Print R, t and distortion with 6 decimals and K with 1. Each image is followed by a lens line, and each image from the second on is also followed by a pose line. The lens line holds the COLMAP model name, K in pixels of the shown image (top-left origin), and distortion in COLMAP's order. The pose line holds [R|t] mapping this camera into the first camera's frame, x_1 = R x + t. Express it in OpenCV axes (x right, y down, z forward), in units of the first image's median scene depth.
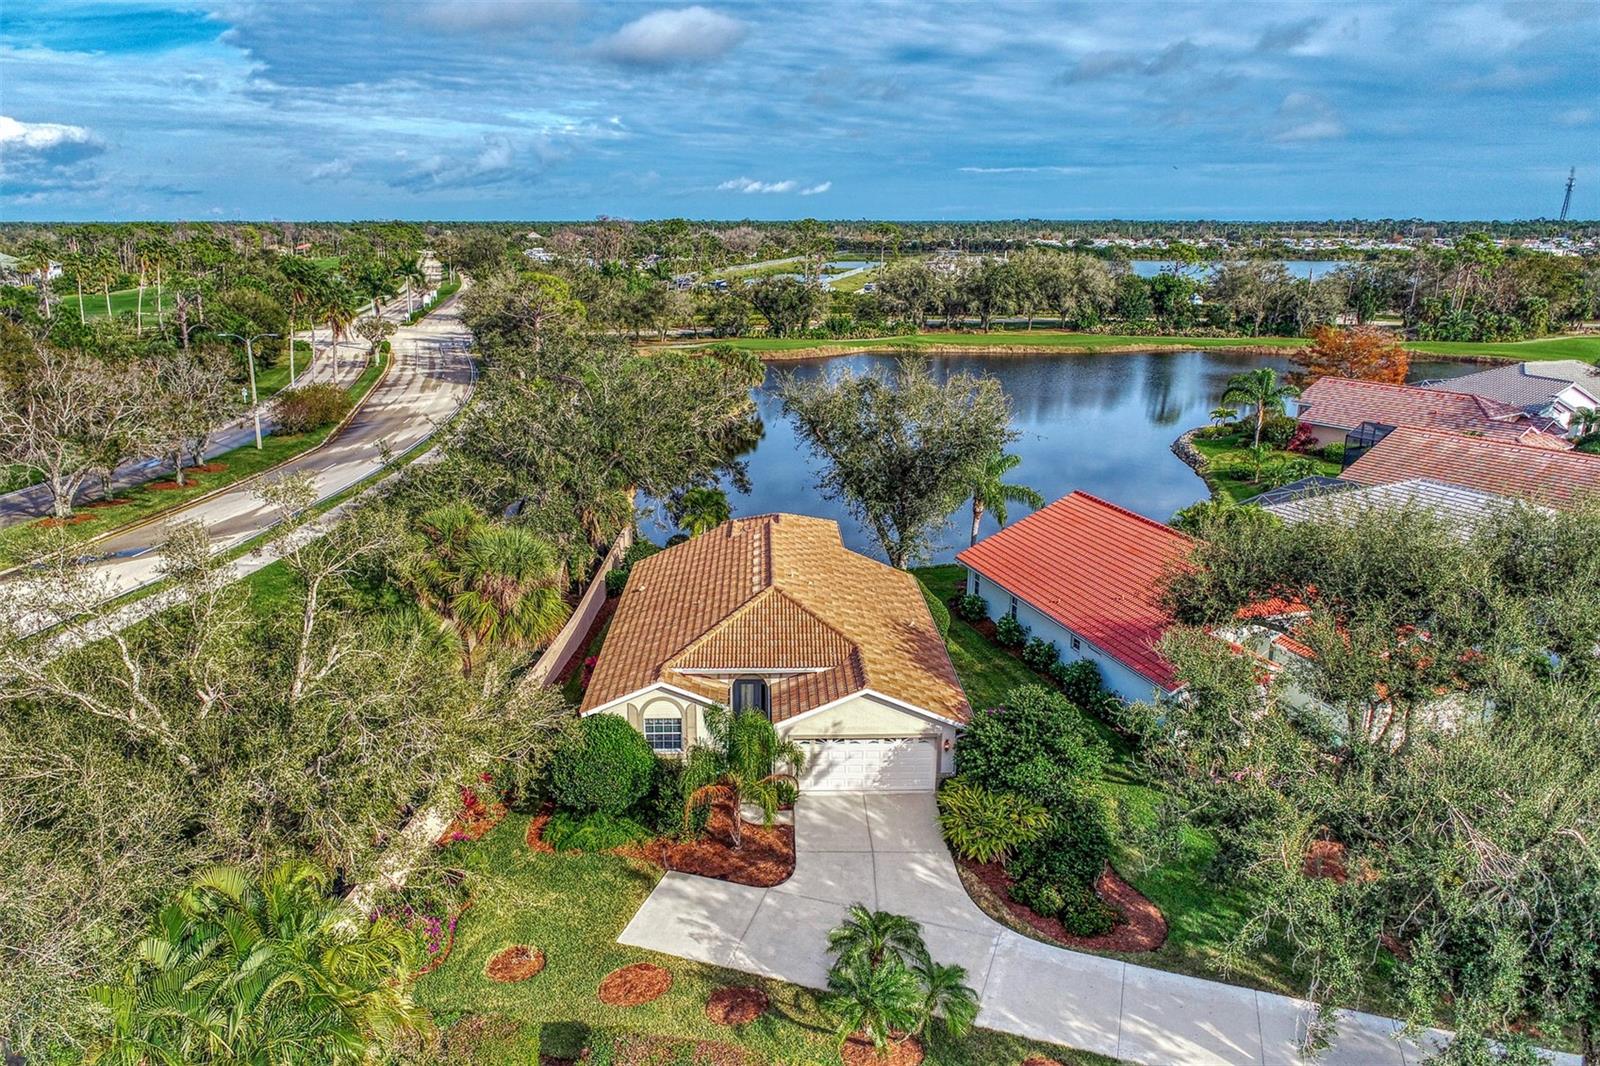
lens RADIAL K [[1105.0, 0, 801.1], [0, 1105.0, 496.6], [0, 0, 1]] dist [-0.002981, 0.000826]
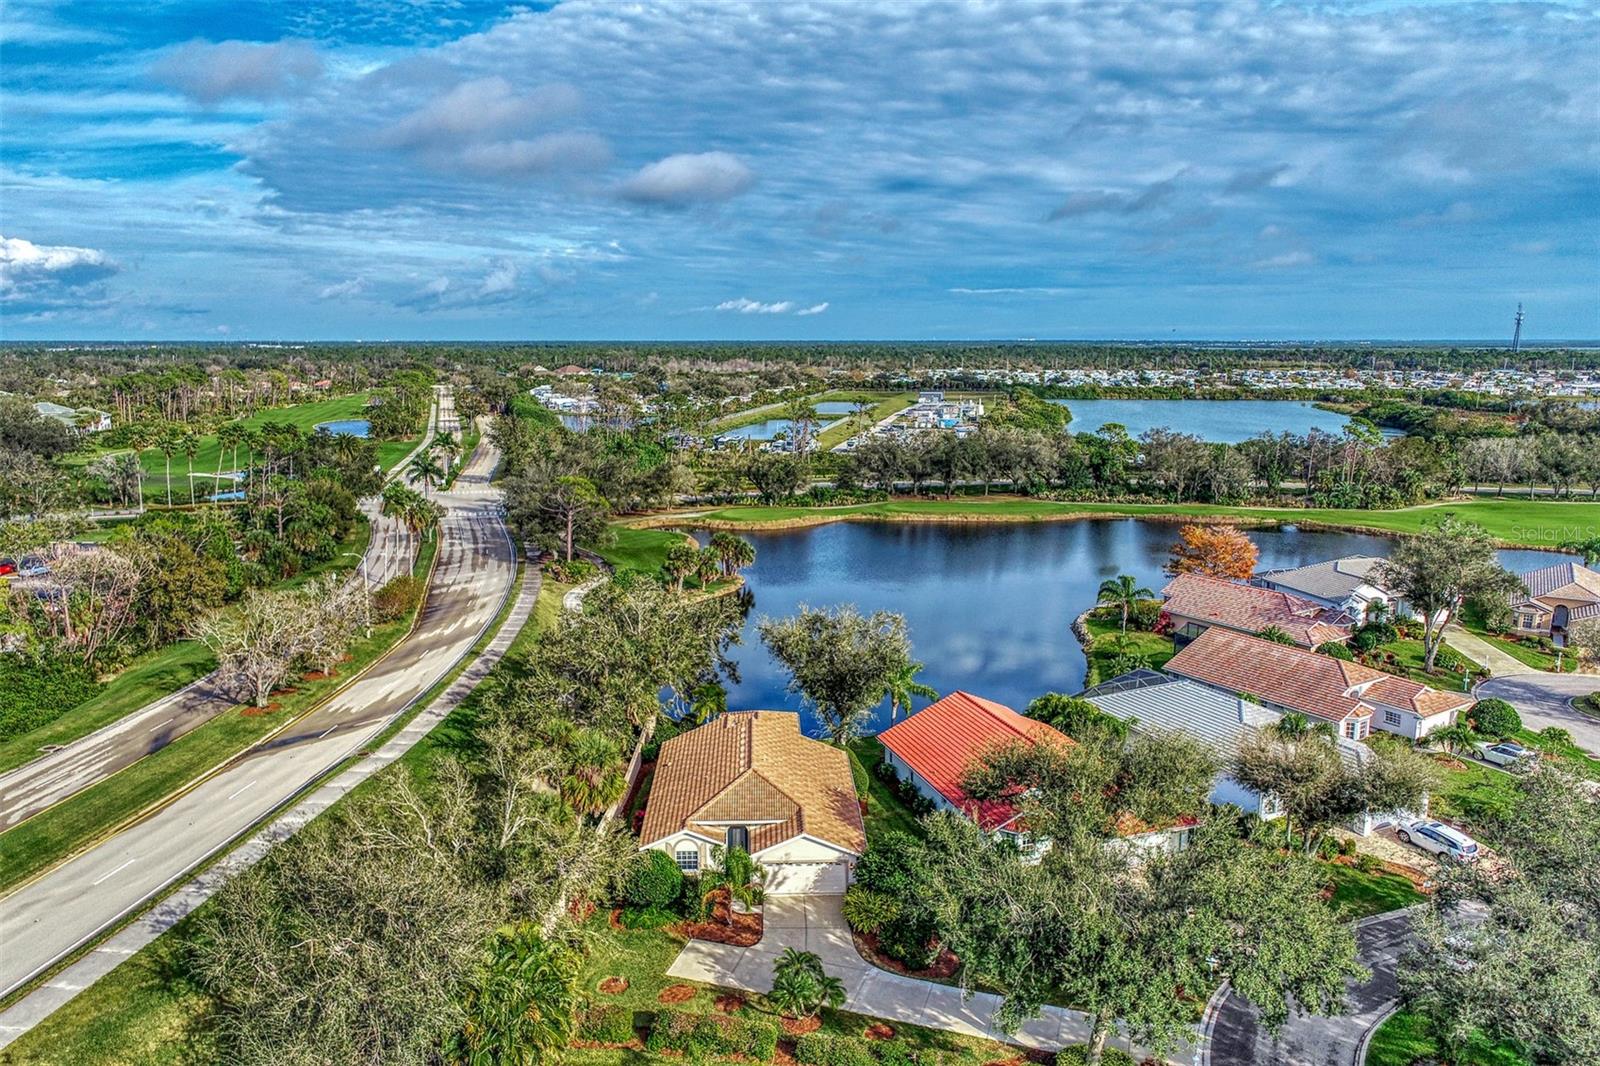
lens RADIAL K [[1096.2, 0, 800.0], [0, 1096.2, 533.0], [0, 0, 1]] dist [0.004051, -0.032426]
pose [[0.999981, -0.005498, 0.002694, 0.047710], [0.005672, 0.997547, -0.069770, -0.169375], [-0.002304, 0.069784, 0.997559, -0.718830]]
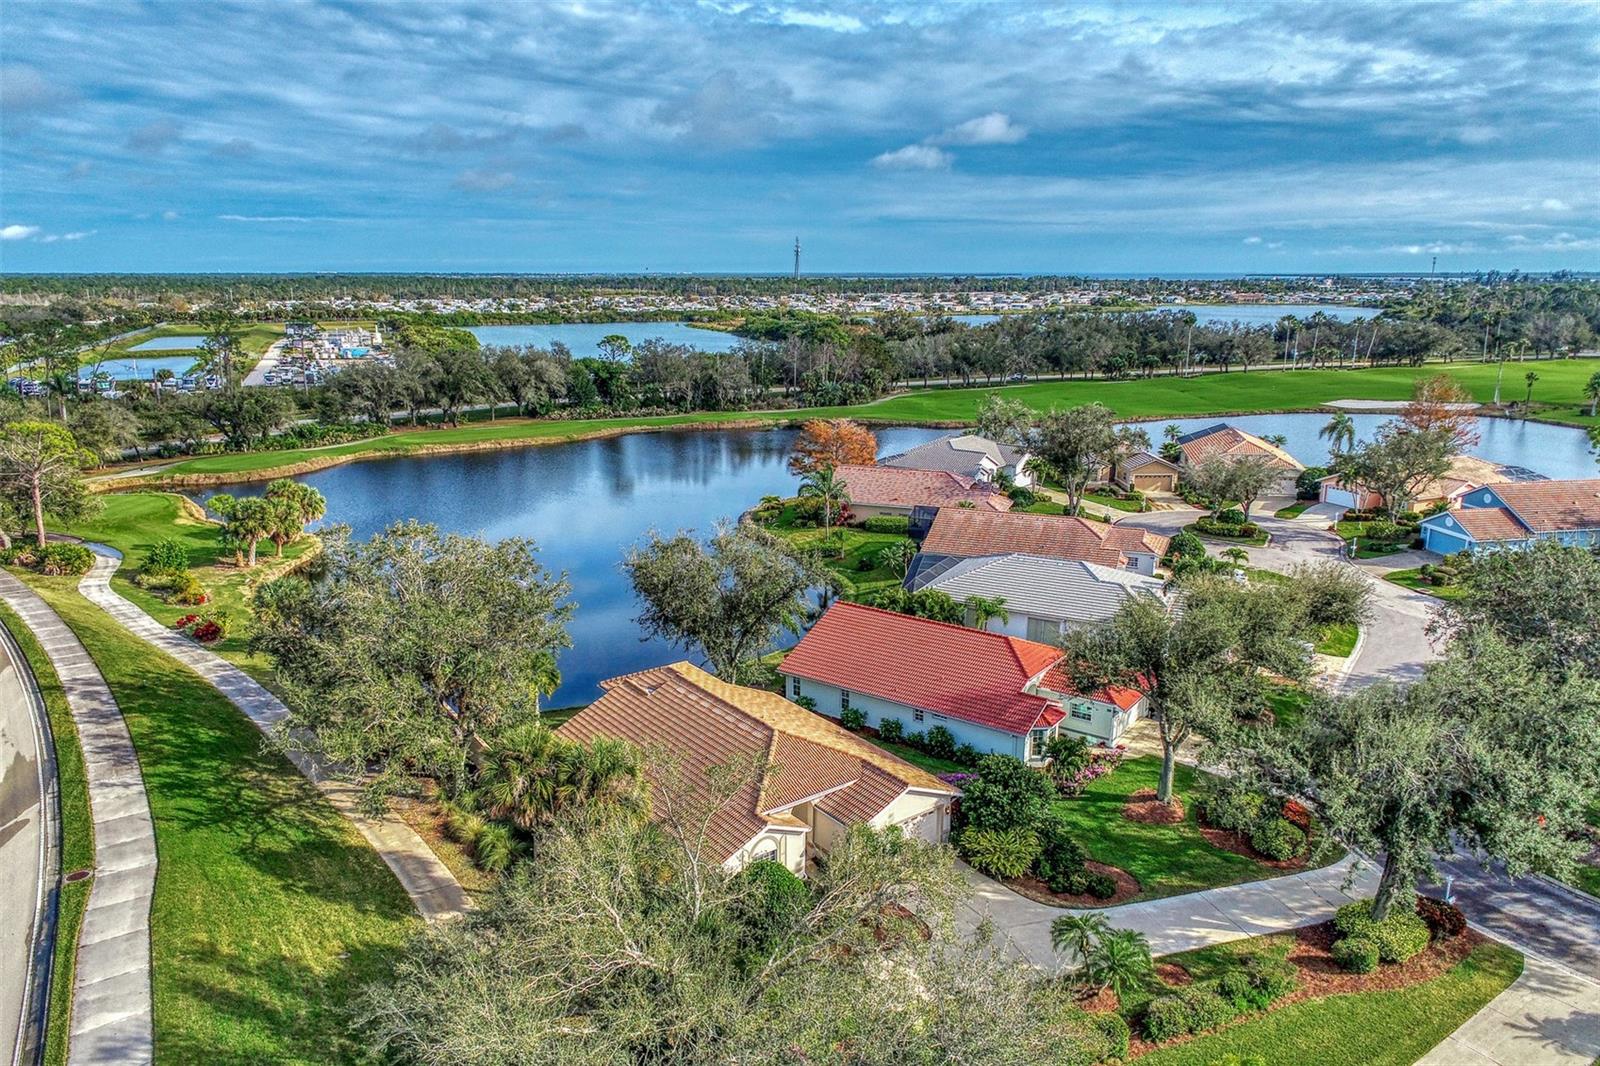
lens RADIAL K [[1069.7, 0, 800.0], [0, 1069.7, 533.0], [0, 0, 1]] dist [0.008376, 0.002158]
pose [[0.817308, -0.139127, 0.559153, -0.742164], [0.141879, 0.989126, 0.038730, -0.212724], [-0.558461, 0.047677, 0.828160, -0.078013]]
